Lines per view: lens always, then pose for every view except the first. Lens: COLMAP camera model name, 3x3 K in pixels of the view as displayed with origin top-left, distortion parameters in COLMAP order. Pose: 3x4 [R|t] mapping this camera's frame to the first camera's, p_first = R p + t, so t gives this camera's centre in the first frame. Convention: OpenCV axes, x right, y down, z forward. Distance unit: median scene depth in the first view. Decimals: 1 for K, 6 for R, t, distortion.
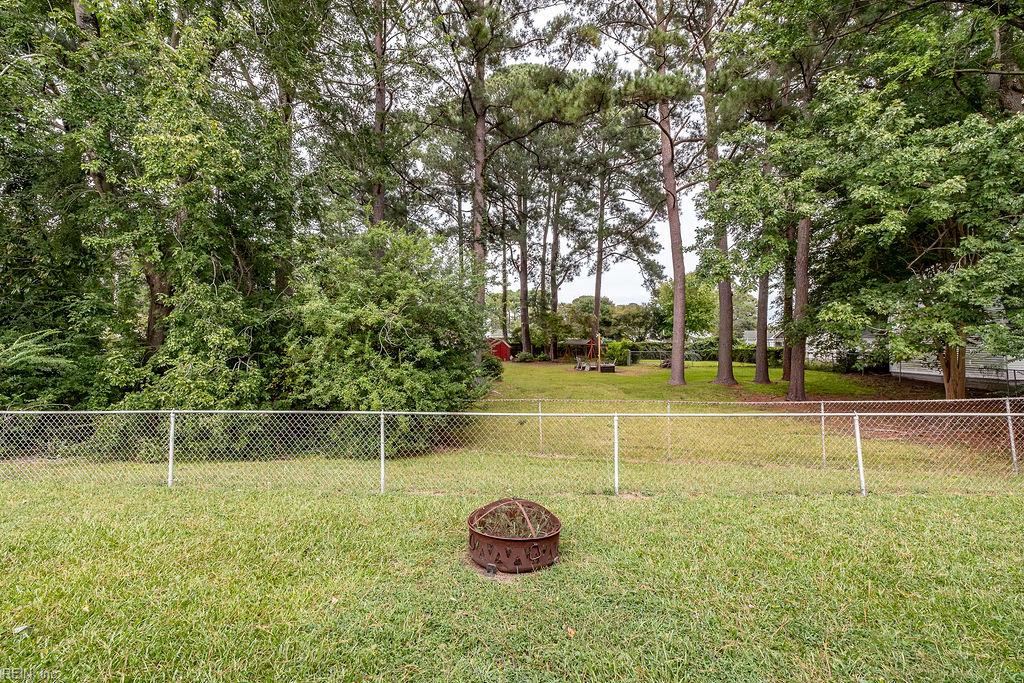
lens RADIAL K [[421.6, 0, 512.0], [0, 421.6, 341.5], [0, 0, 1]] dist [-0.001500, -0.000128]
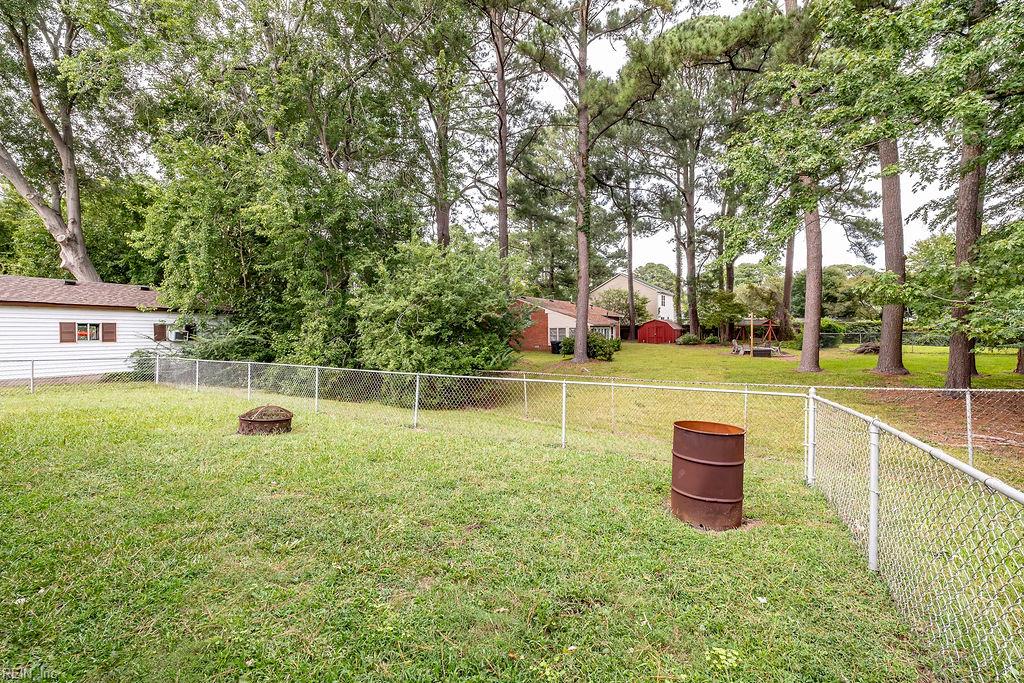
lens RADIAL K [[421.6, 0, 512.0], [0, 421.6, 341.5], [0, 0, 1]] dist [-0.001500, -0.000128]
pose [[0.891486, 0.008505, -0.452968, 0.336634], [0.010188, 0.999195, 0.038814, 0.003678], [0.452934, -0.039217, 0.890681, -0.054809]]
